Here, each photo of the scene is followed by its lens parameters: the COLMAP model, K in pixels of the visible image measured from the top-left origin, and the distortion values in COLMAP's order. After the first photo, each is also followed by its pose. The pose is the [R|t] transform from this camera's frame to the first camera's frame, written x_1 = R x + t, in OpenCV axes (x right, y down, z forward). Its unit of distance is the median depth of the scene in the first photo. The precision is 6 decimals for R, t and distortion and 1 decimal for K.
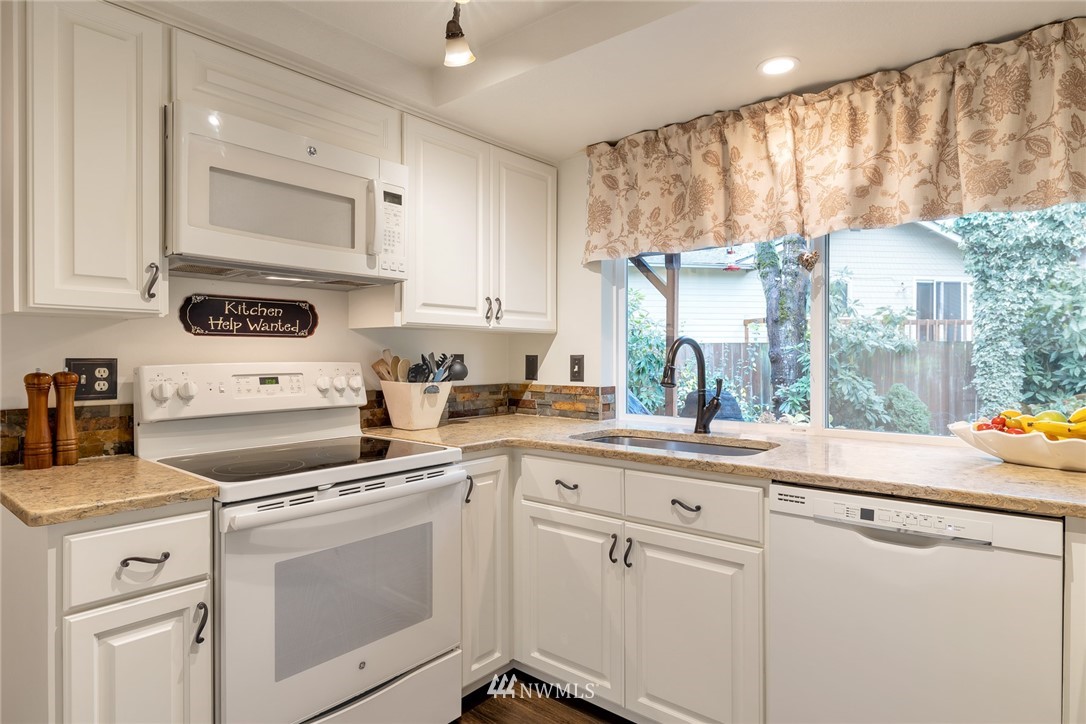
lens RADIAL K [[619.2, 0, 542.5], [0, 619.2, 359.9], [0, 0, 1]] dist [-0.000054, -0.005179]
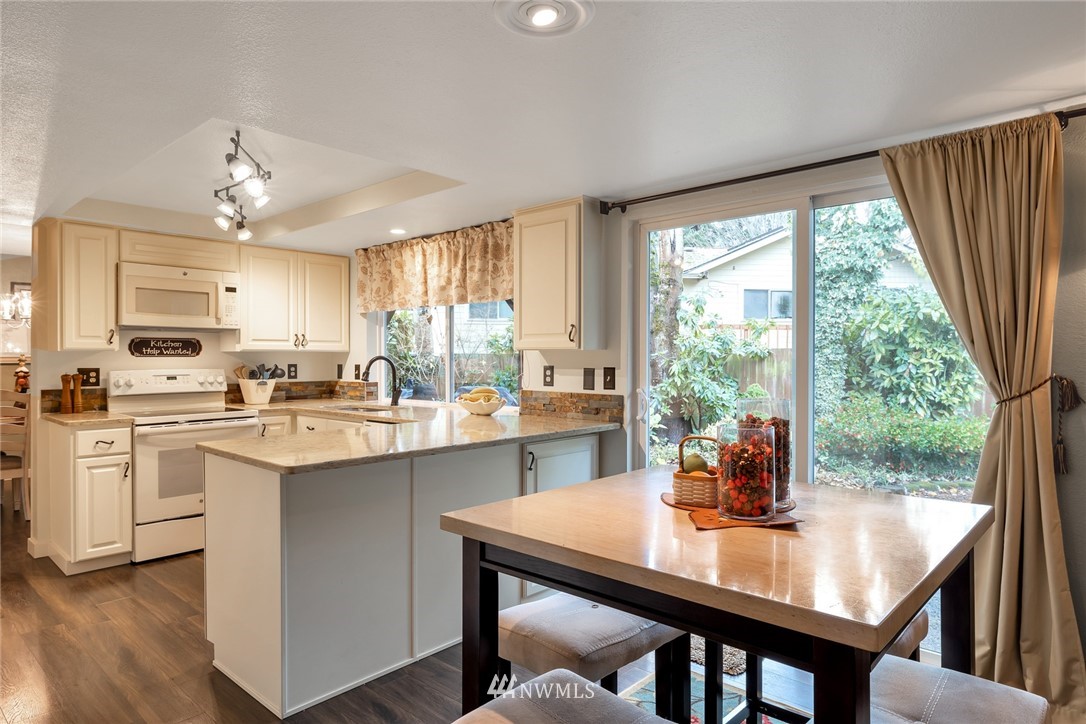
lens RADIAL K [[676.5, 0, 559.5], [0, 676.5, 359.5], [0, 0, 1]] dist [-0.014182, 0.006011]
pose [[0.999111, -0.001592, -0.042126, 0.943193], [0.001480, 0.999995, -0.002710, -0.020882], [0.042130, 0.002645, 0.999109, -1.194168]]
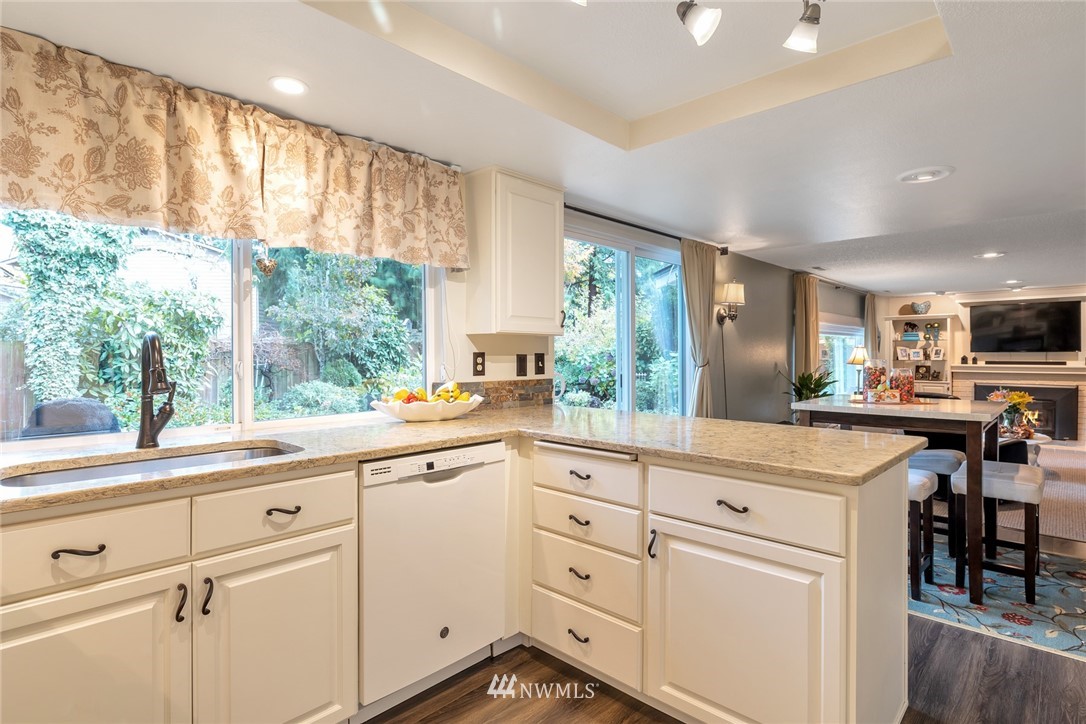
lens RADIAL K [[553.7, 0, 553.4], [0, 553.7, 355.0], [0, 0, 1]] dist [-0.006859, 0.001684]
pose [[0.042642, -0.002721, 0.999087, -0.509295], [0.010809, 0.999939, 0.002262, -0.003555], [-0.999032, 0.010703, 0.042668, 0.457567]]
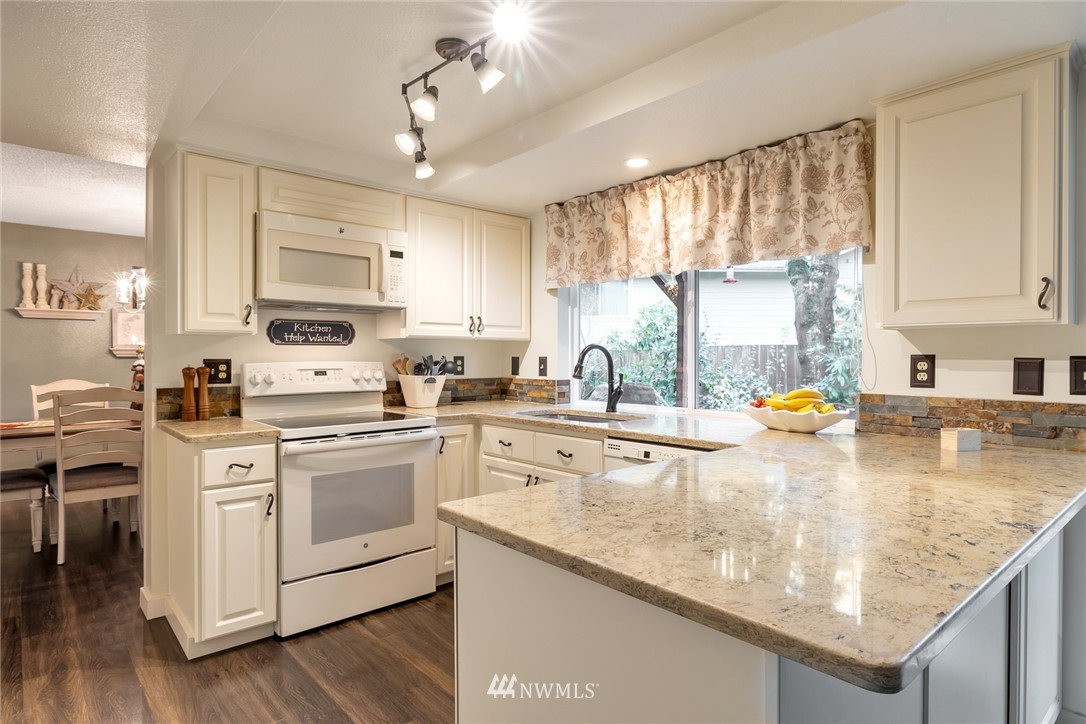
lens RADIAL K [[619.2, 0, 544.3], [0, 619.2, 358.6], [0, 0, 1]] dist [-0.000054, -0.005179]
pose [[0.988155, -0.000296, -0.153456, 0.352934], [-0.000320, 0.999992, -0.003984, 0.002308], [0.153456, 0.003986, 0.988147, -0.456085]]
